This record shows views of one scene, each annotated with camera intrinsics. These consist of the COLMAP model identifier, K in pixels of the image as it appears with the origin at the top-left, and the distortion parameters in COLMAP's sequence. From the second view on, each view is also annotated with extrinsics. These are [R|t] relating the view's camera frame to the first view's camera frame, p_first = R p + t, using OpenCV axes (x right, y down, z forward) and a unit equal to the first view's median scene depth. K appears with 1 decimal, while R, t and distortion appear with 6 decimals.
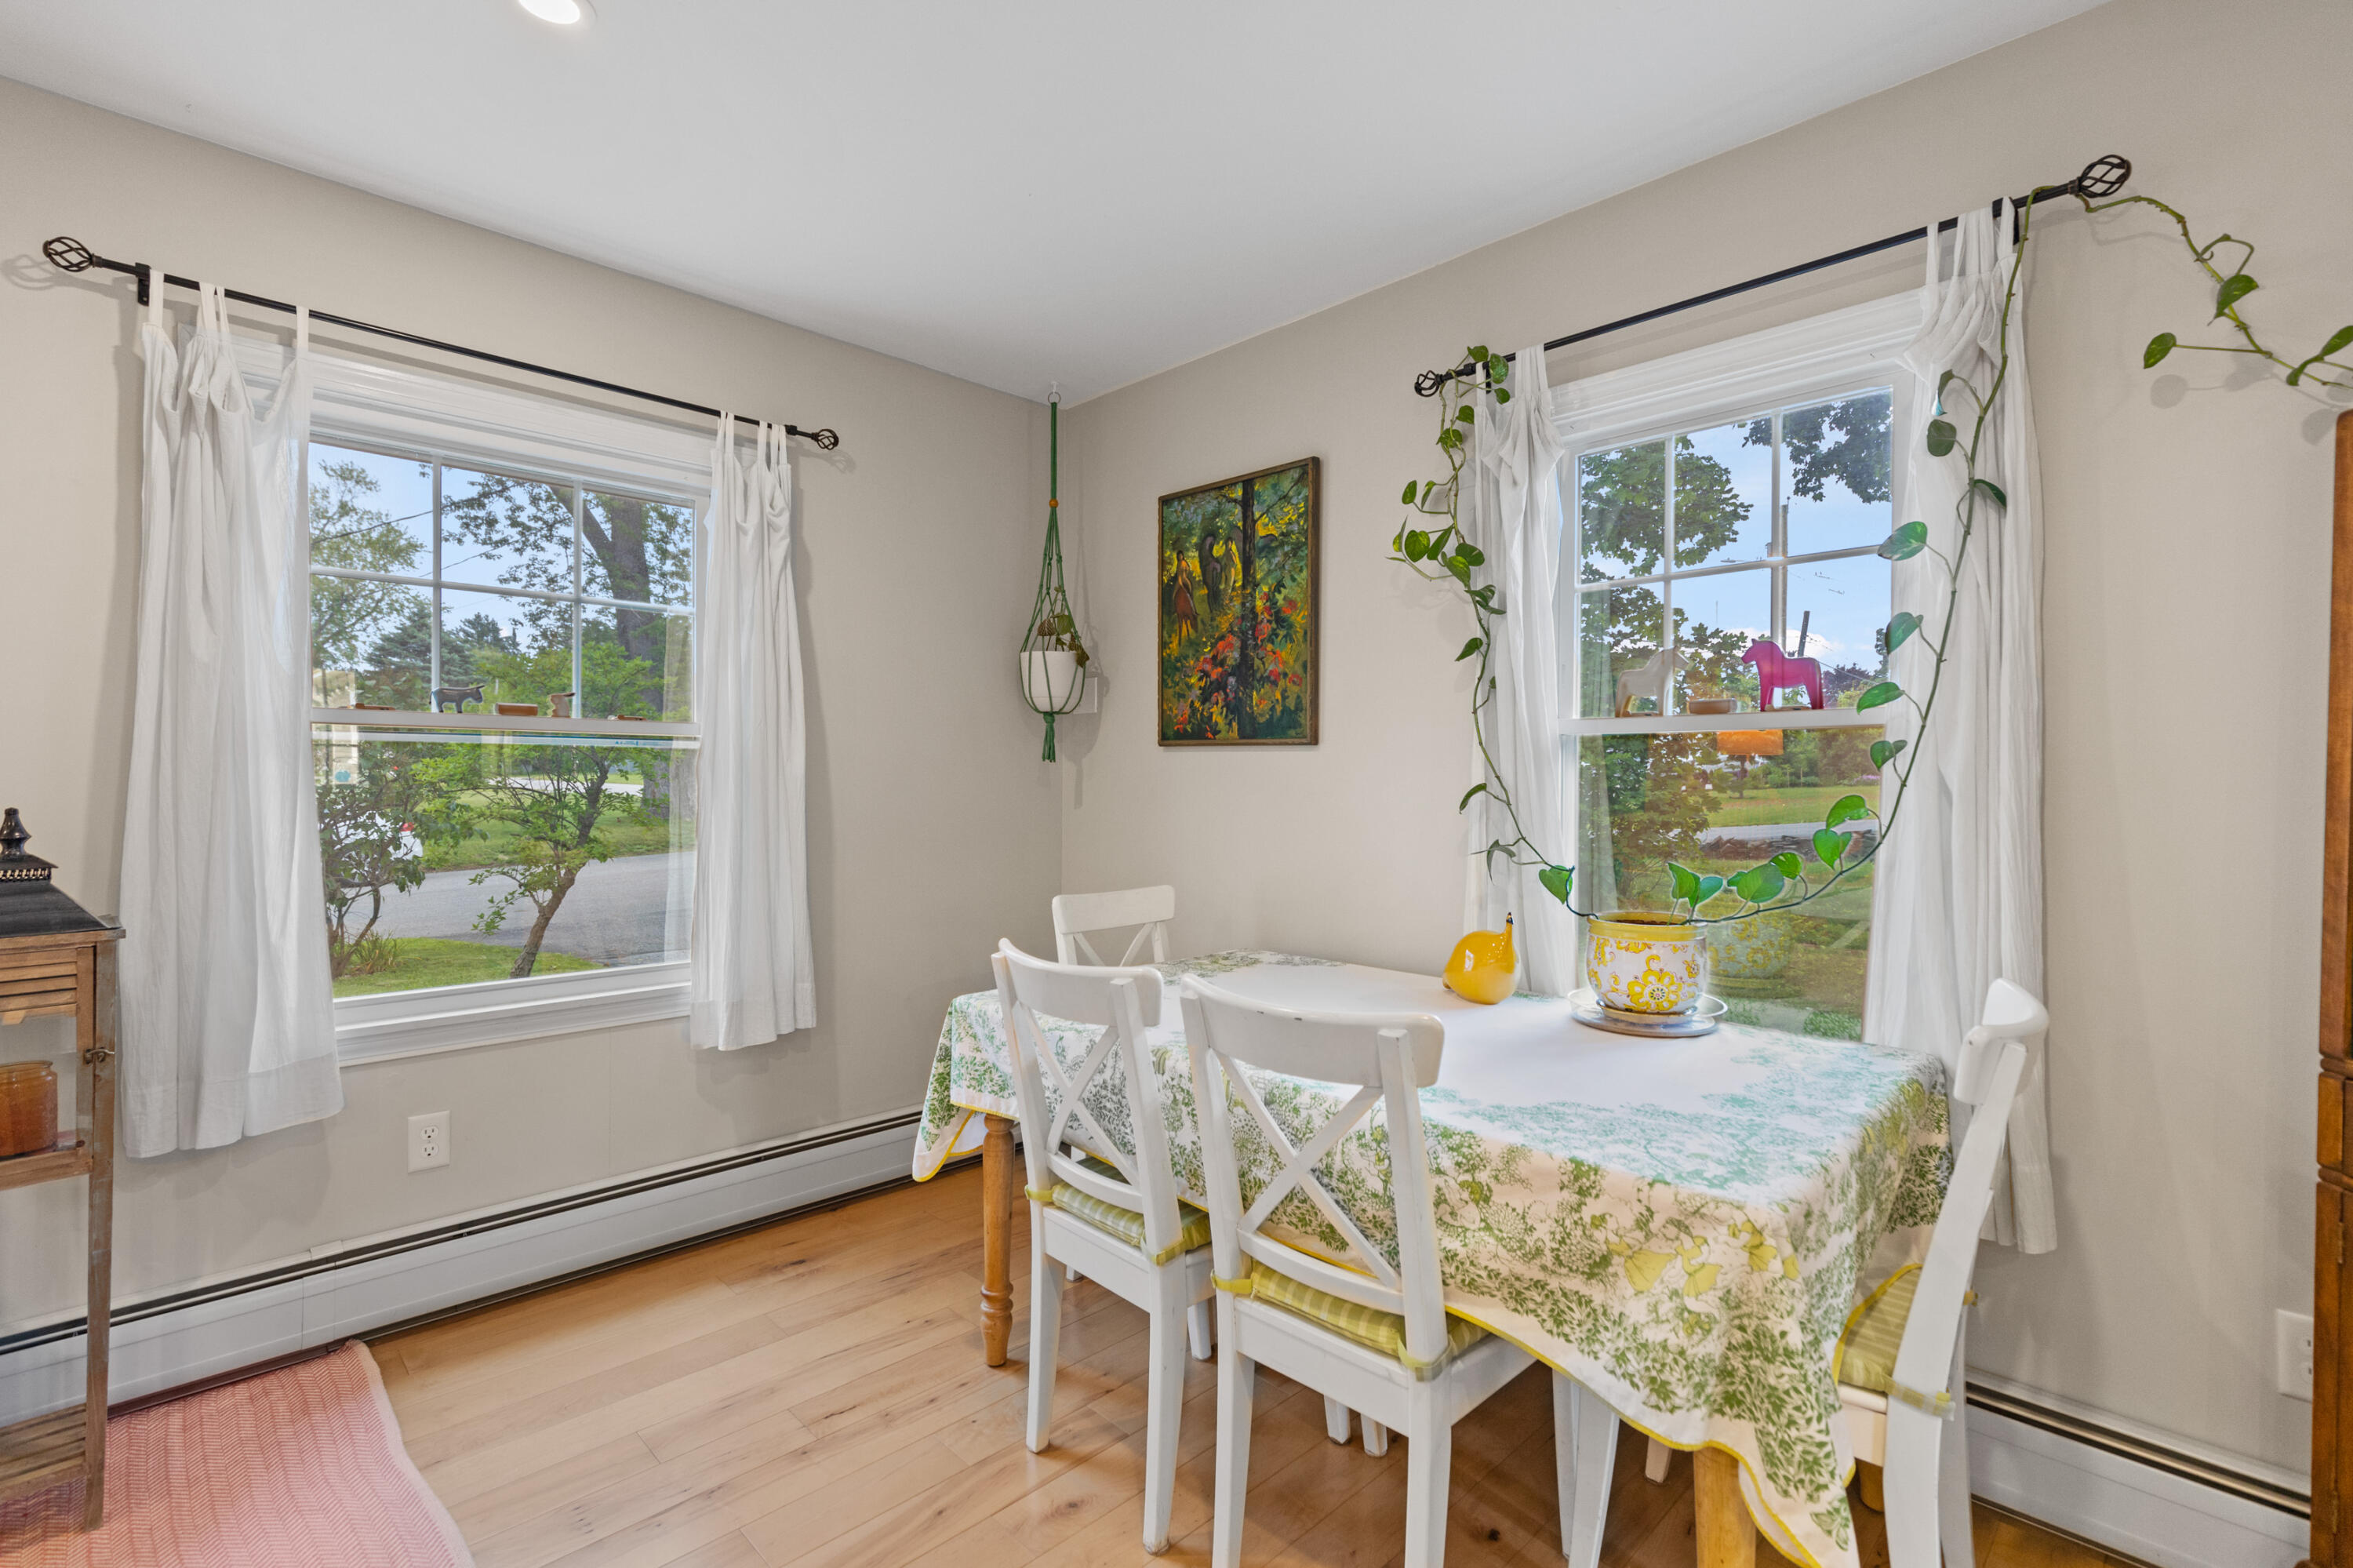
lens RADIAL K [[1073.7, 0, 1178.1], [0, 1073.7, 783.7], [0, 0, 1]] dist [0.006445, 0.000123]
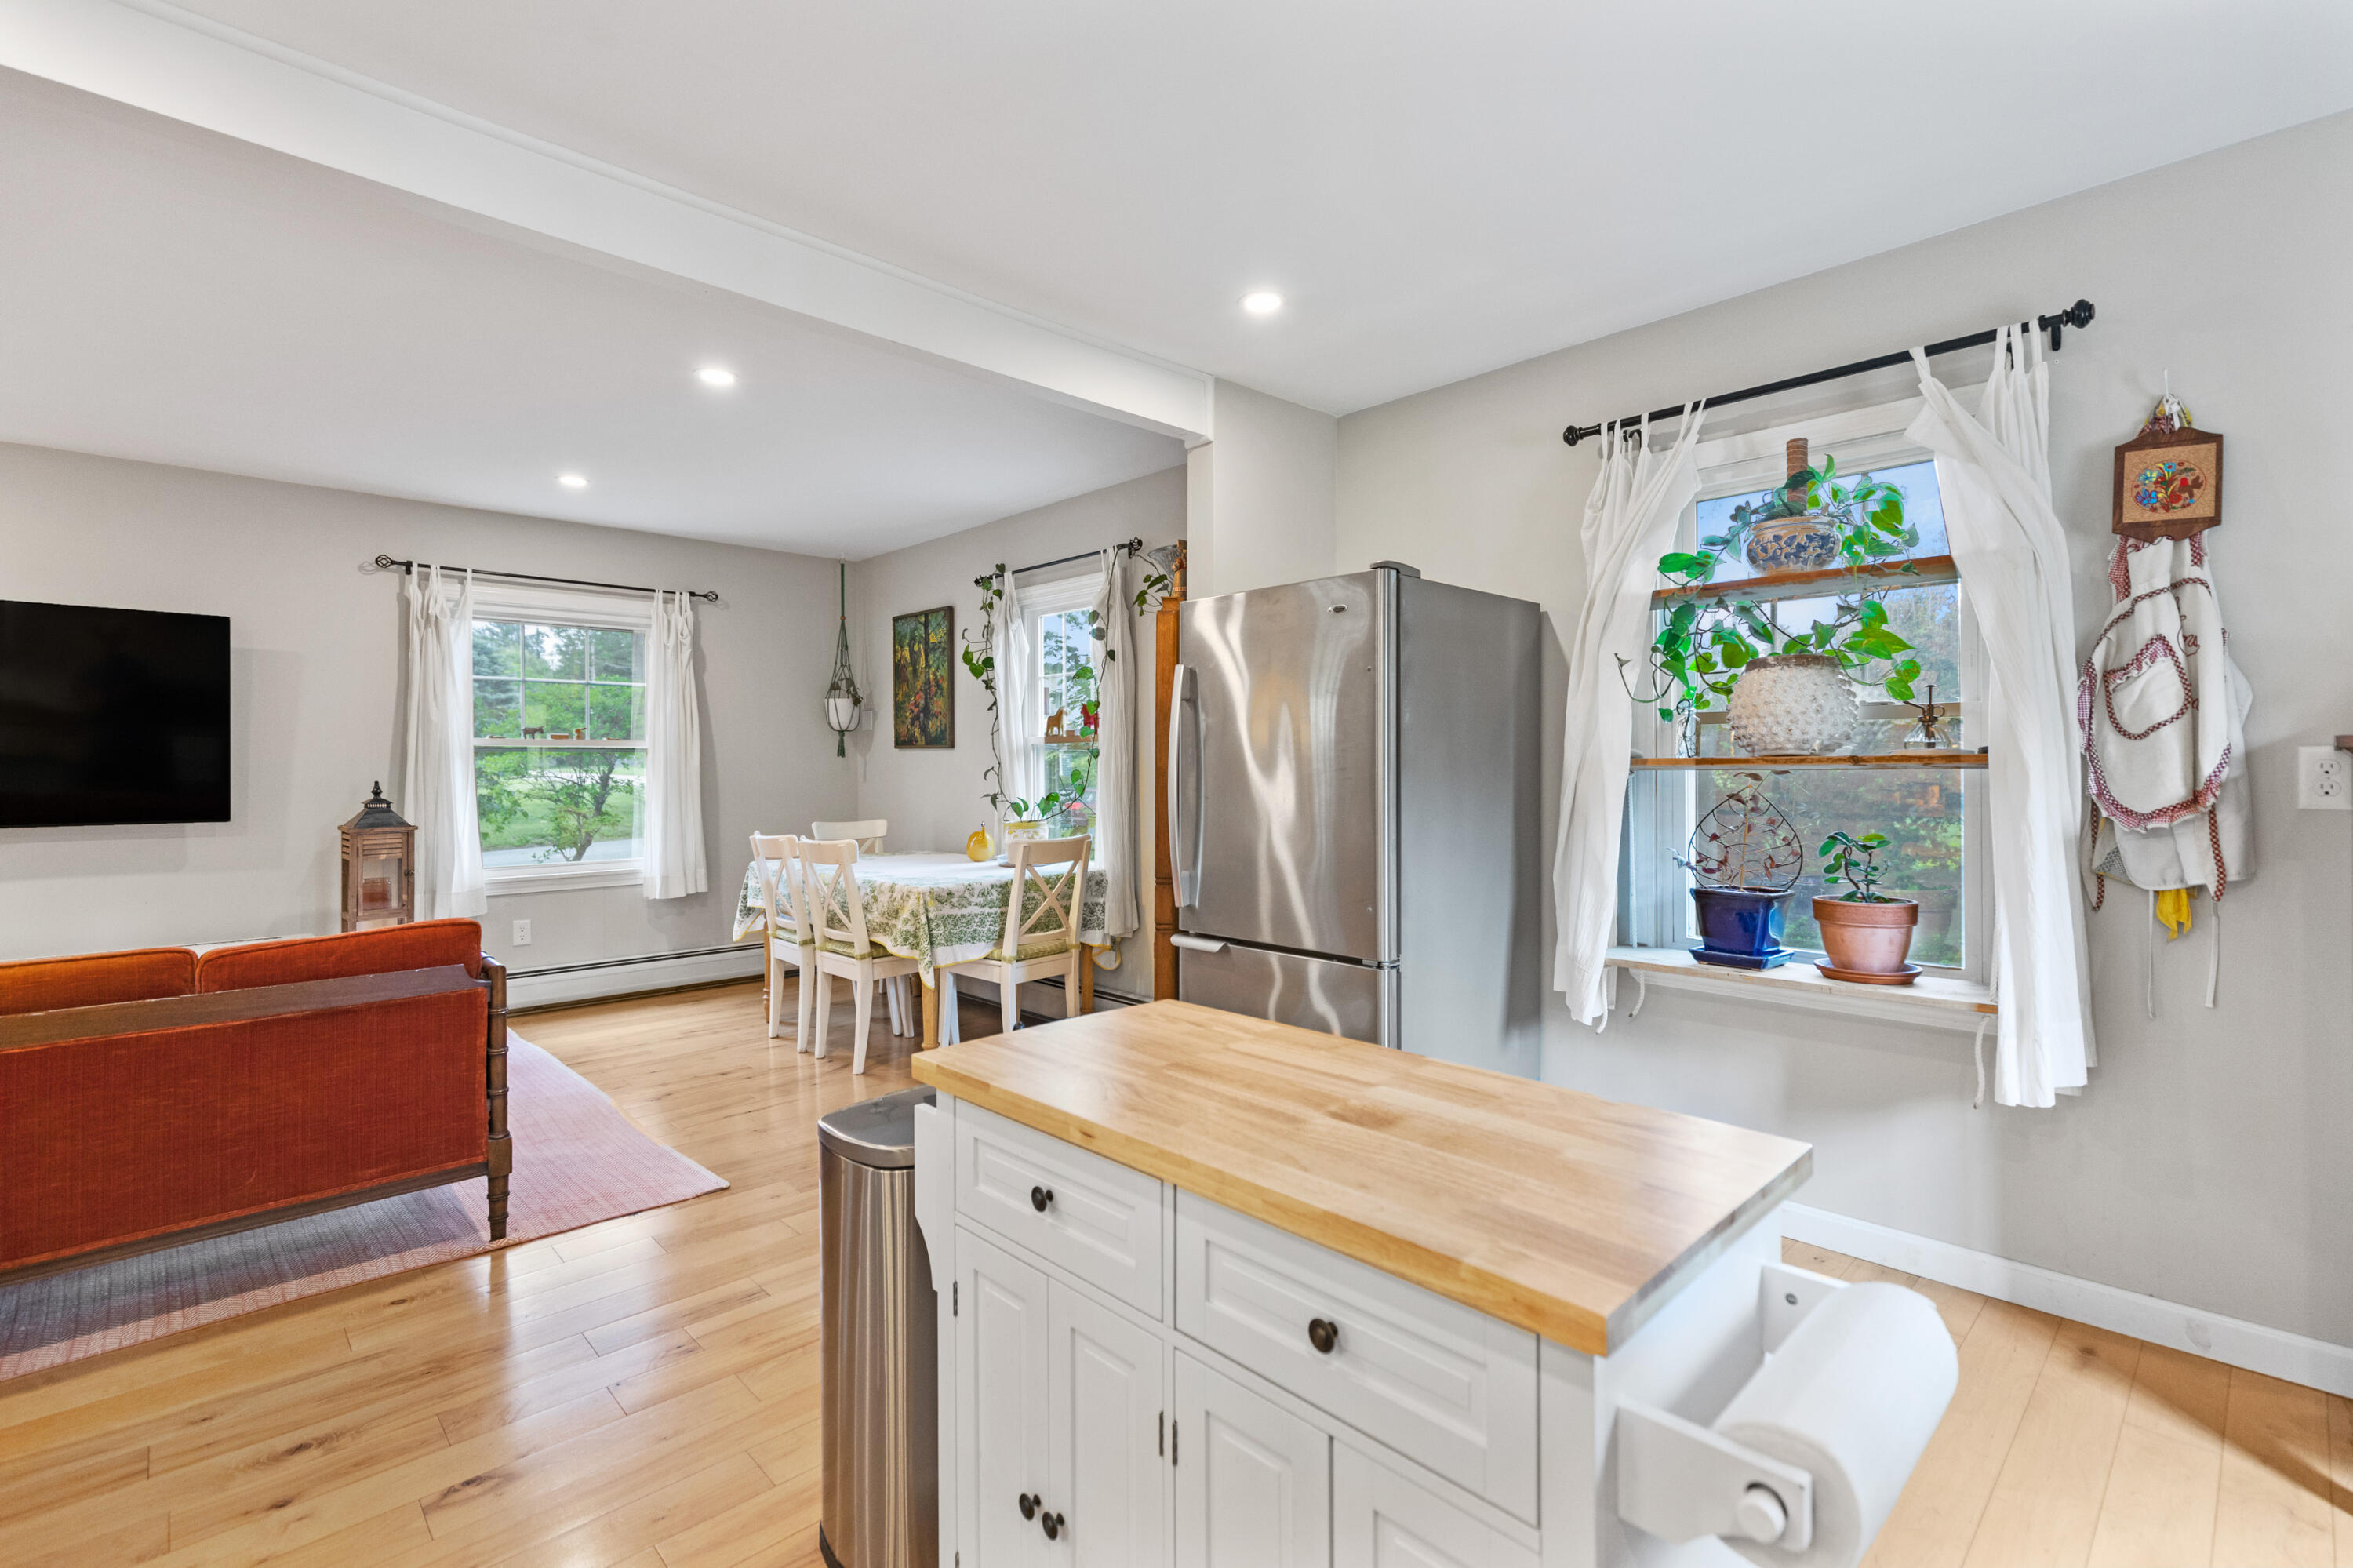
lens RADIAL K [[1073.7, 0, 1175.3], [0, 1073.7, 771.8], [0, 0, 1]] dist [0.006445, 0.000123]
pose [[0.999797, -0.008701, -0.018162, 0.563379], [0.008701, 0.999962, -0.000132, 0.011026], [0.018163, -0.000026, 0.999835, -0.970493]]
